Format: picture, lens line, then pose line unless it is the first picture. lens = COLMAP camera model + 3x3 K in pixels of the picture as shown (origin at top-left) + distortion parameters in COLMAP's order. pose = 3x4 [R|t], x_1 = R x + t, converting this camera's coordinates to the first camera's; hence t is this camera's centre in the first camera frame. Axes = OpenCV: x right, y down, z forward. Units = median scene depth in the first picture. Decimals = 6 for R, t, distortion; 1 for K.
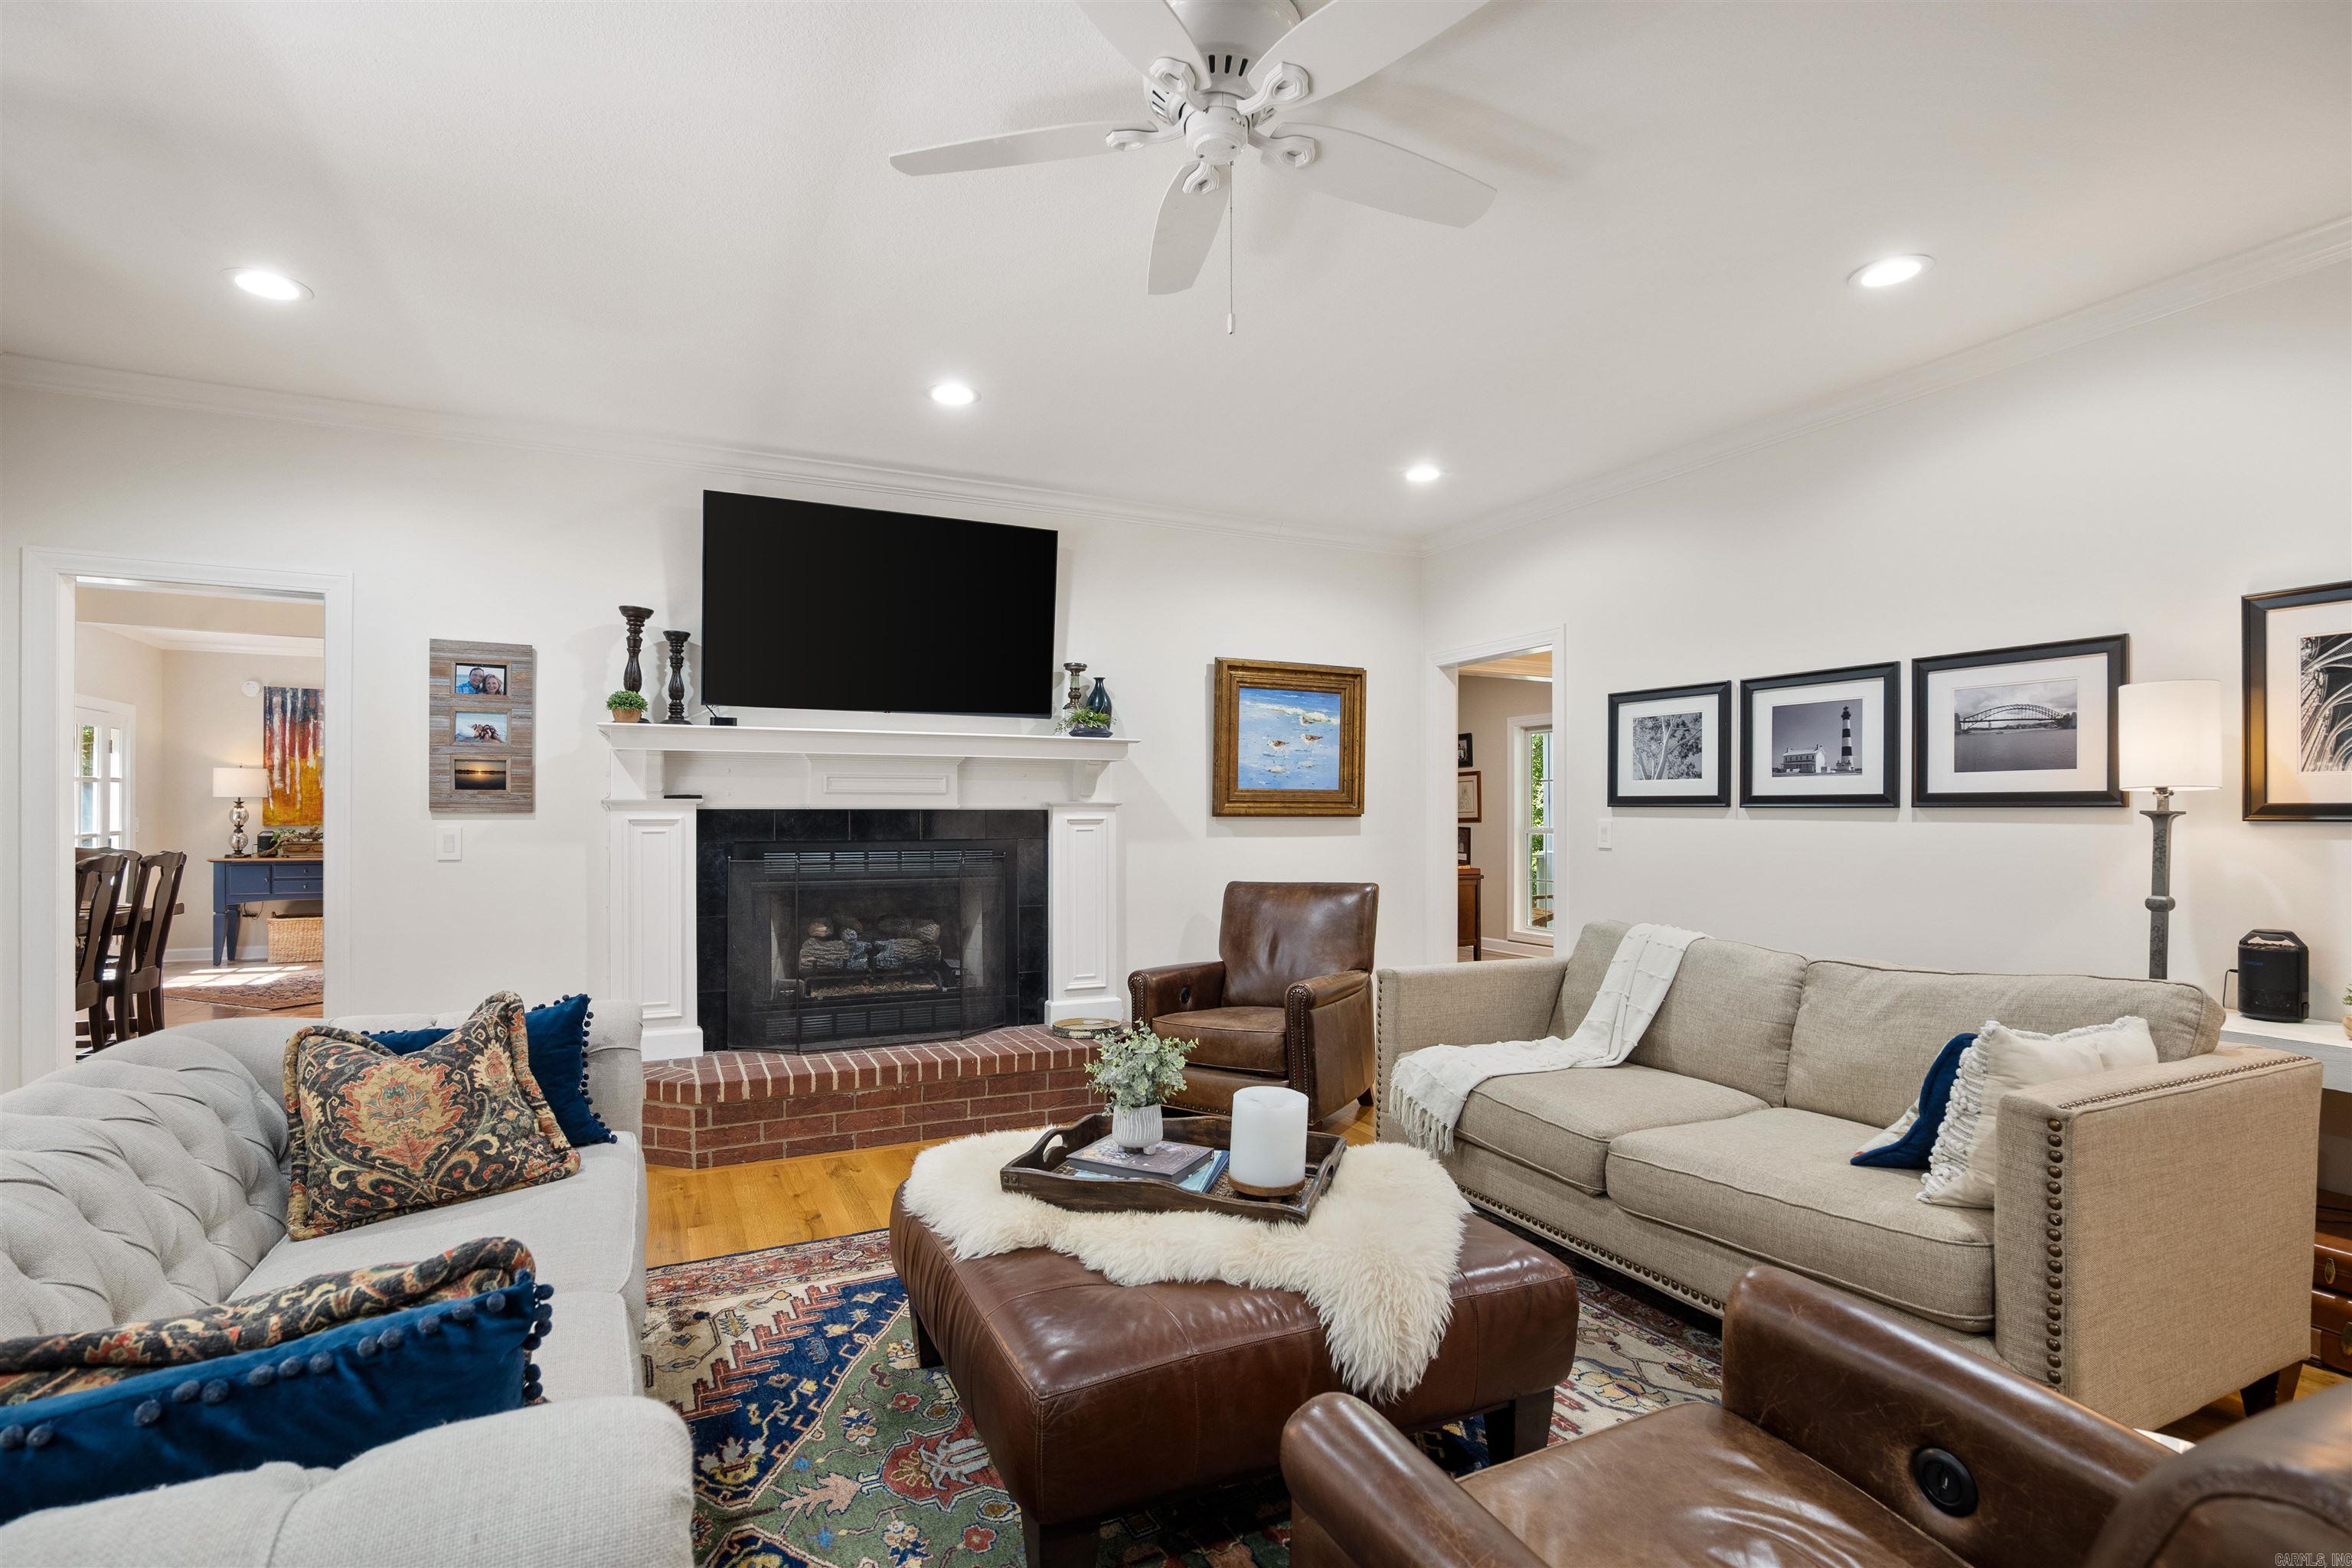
lens RADIAL K [[1100.6, 0, 1177.4], [0, 1100.6, 814.9], [0, 0, 1]] dist [-0.020543, 0.007828]
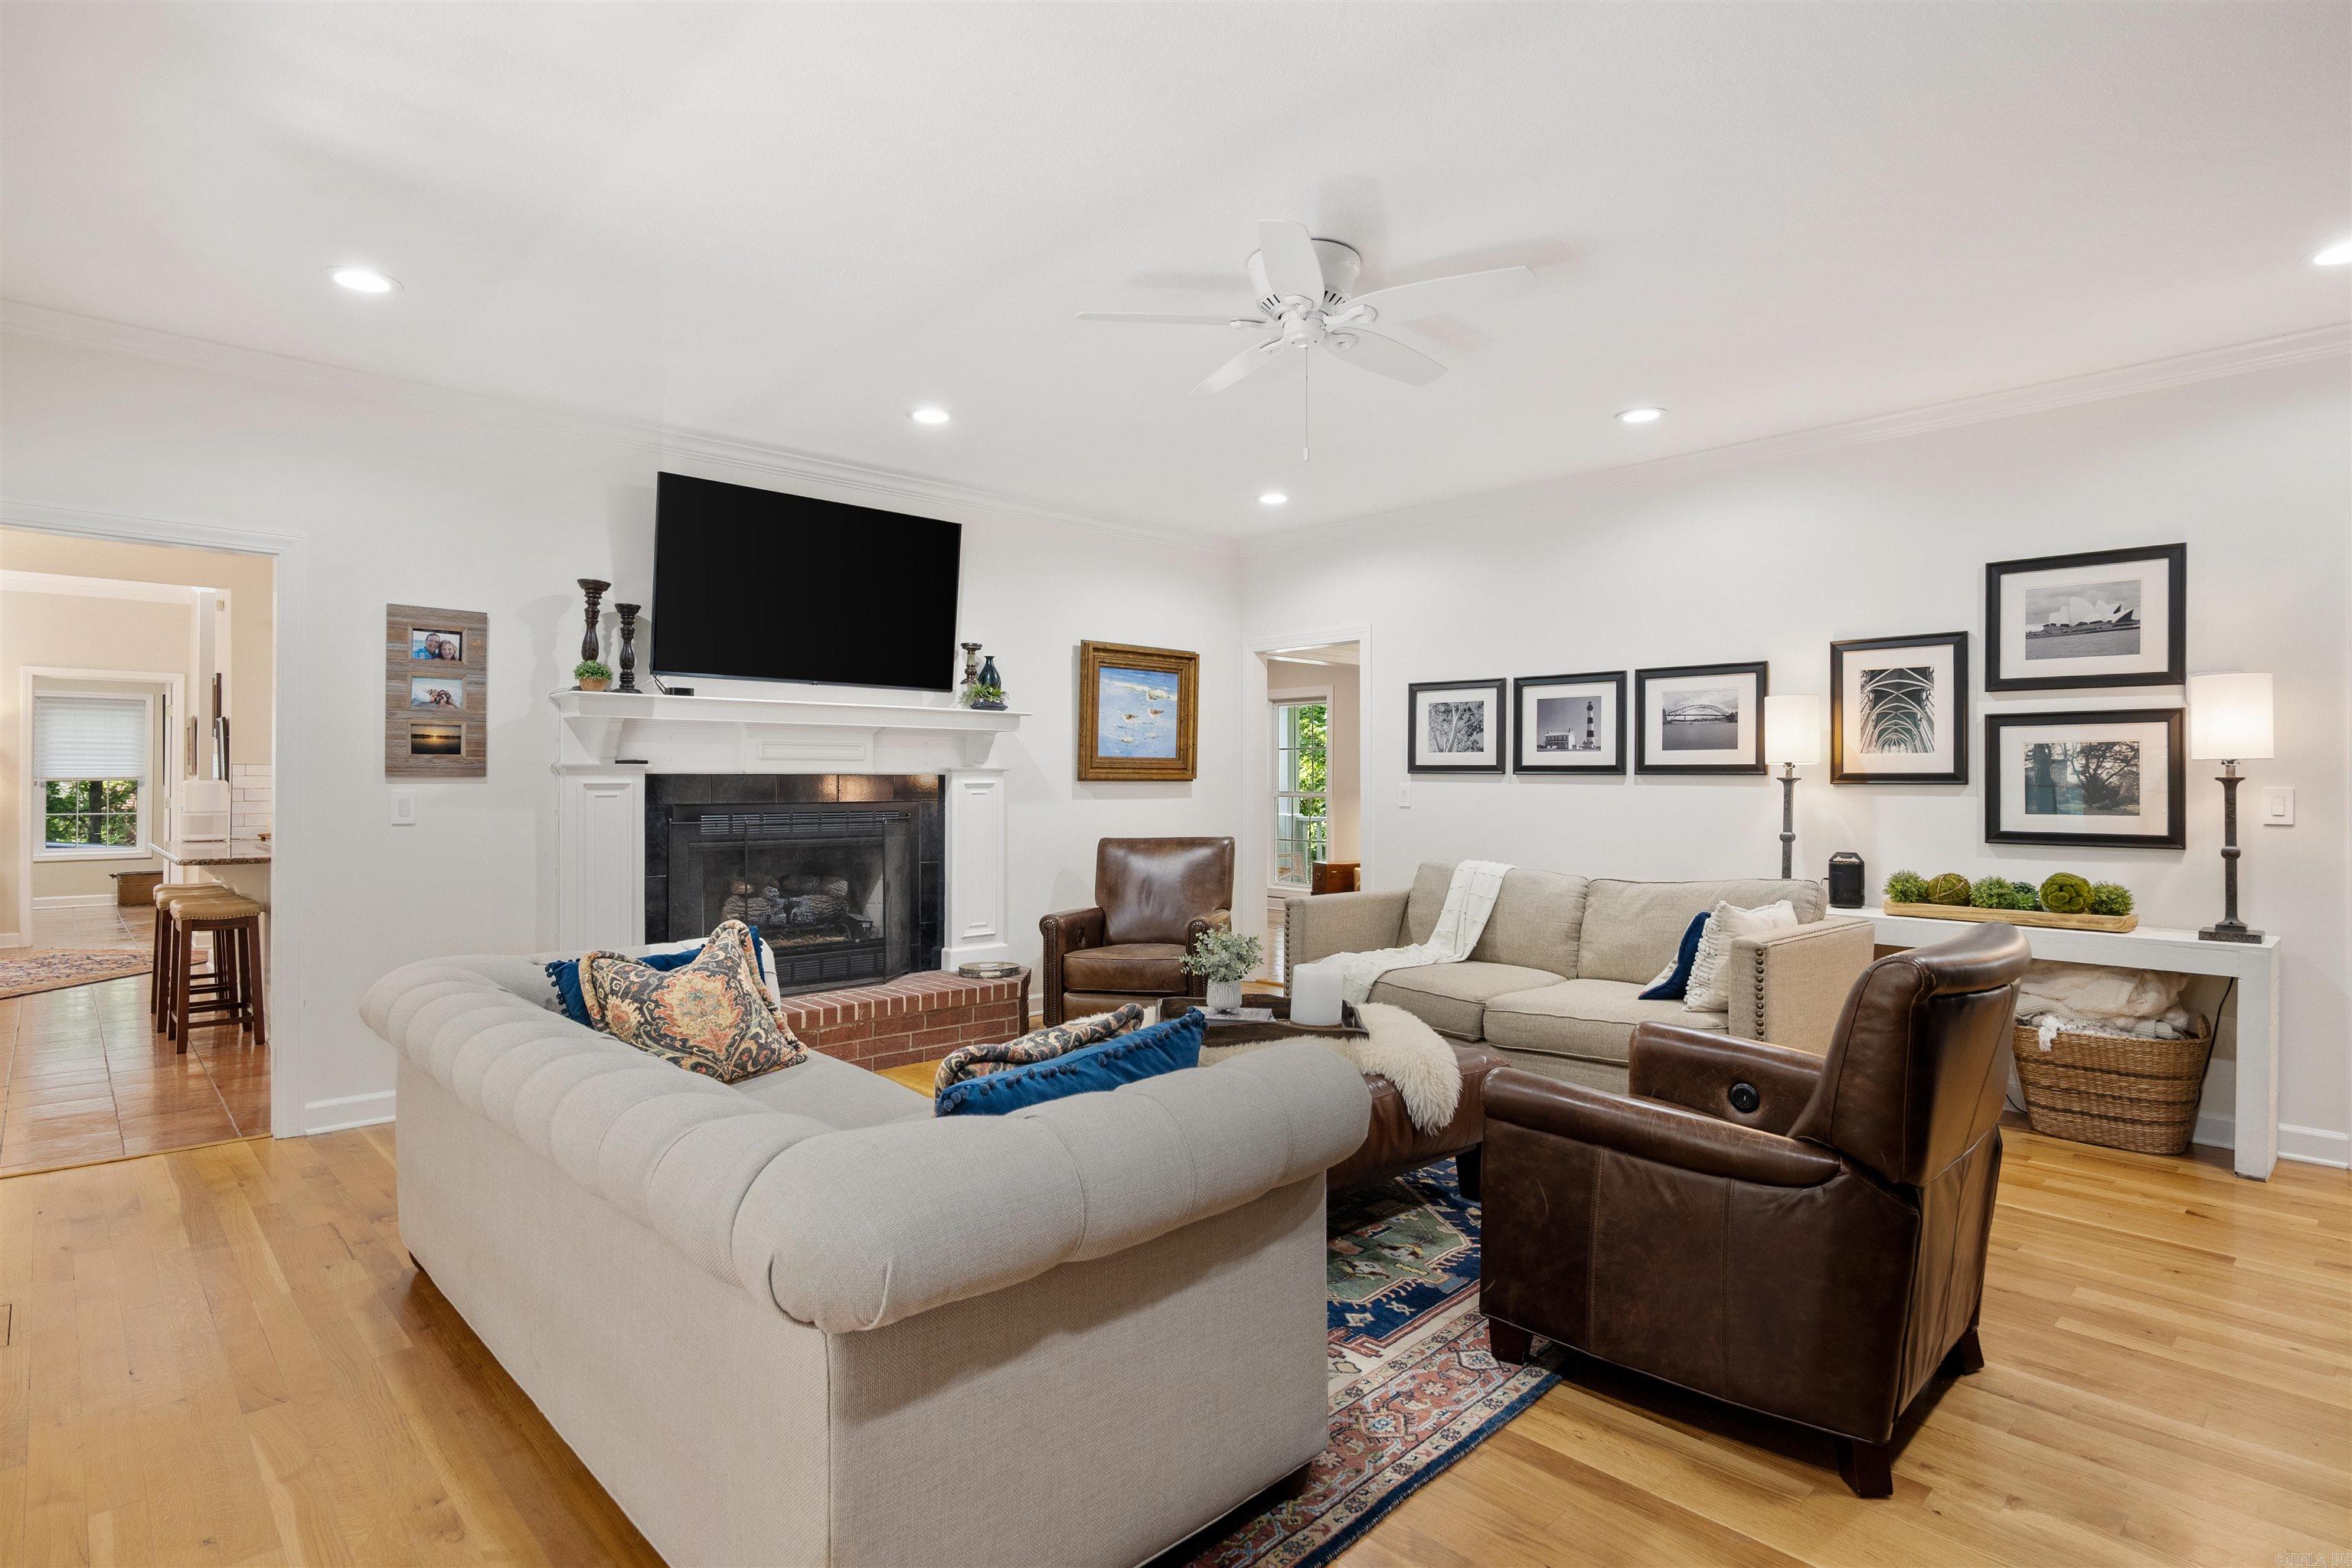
lens RADIAL K [[1212.5, 0, 1176.0], [0, 1212.5, 784.0], [0, 0, 1]] dist [-0.000514, 0.016698]
pose [[0.953178, -0.000327, 0.302408, -0.320170], [-0.000749, 0.999994, 0.003442, 0.000041], [-0.302408, -0.003507, 0.953172, -0.274545]]
